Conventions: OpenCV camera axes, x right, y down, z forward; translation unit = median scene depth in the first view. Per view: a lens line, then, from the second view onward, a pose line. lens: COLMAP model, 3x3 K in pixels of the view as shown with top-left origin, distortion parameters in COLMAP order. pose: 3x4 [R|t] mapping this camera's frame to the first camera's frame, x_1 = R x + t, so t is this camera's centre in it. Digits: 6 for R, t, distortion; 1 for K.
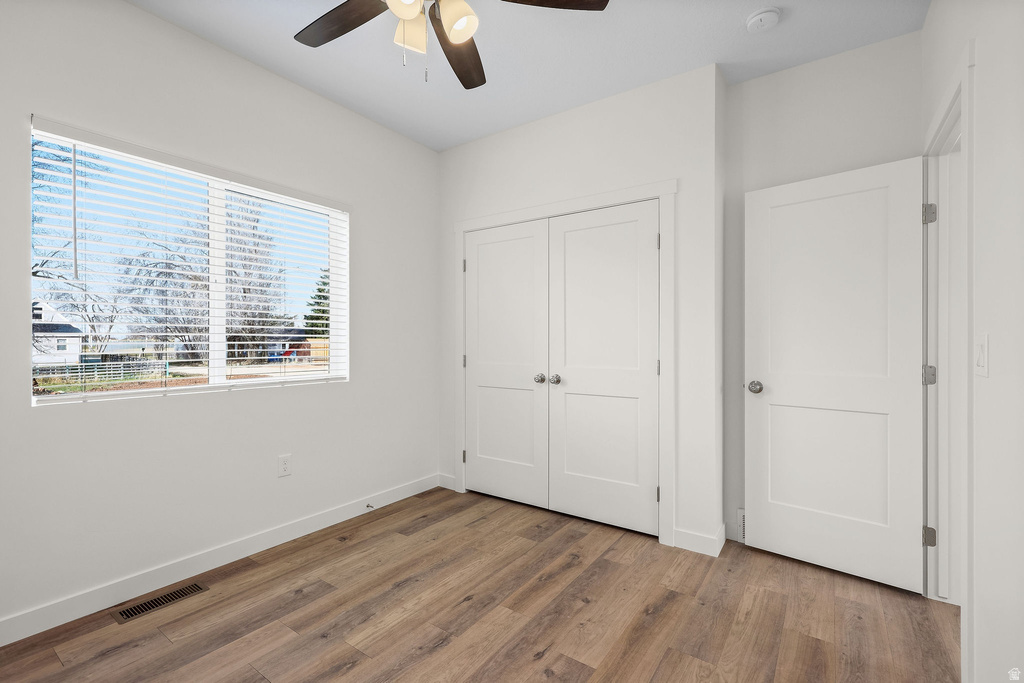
lens RADIAL K [[468.5, 0, 506.3], [0, 468.5, 342.9], [0, 0, 1]] dist [-0.011253, 0.000298]
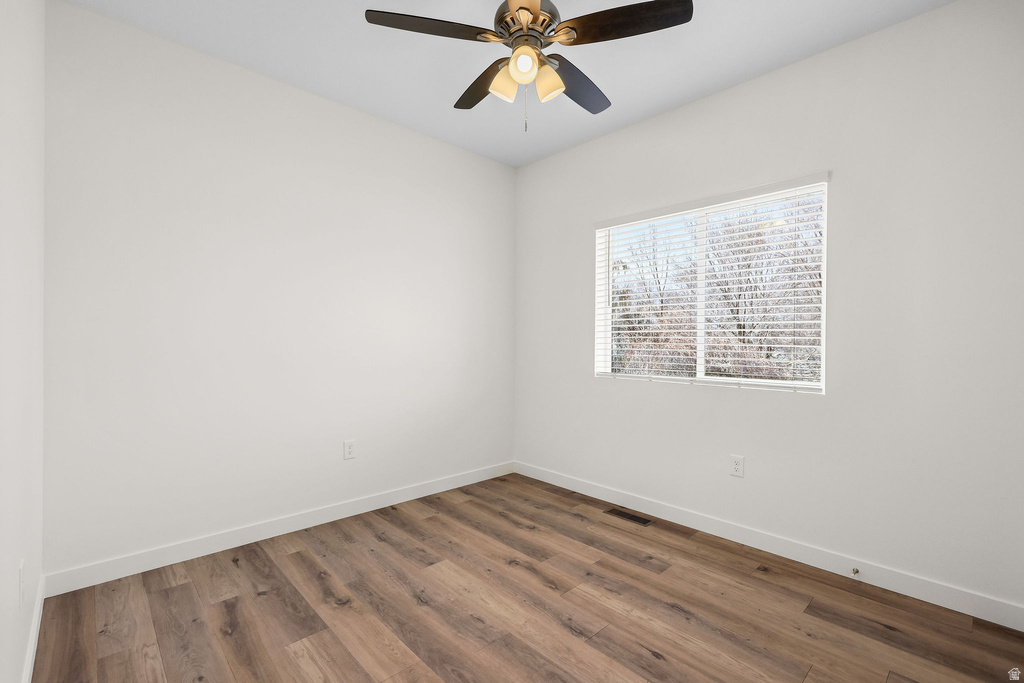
lens RADIAL K [[468.5, 0, 506.9], [0, 468.5, 337.7], [0, 0, 1]] dist [-0.011253, 0.000298]
pose [[-0.231572, -0.007196, -0.972791, 0.739859], [-0.013719, 0.999897, -0.004131, -0.006339], [0.972721, 0.012389, -0.231647, 0.873048]]
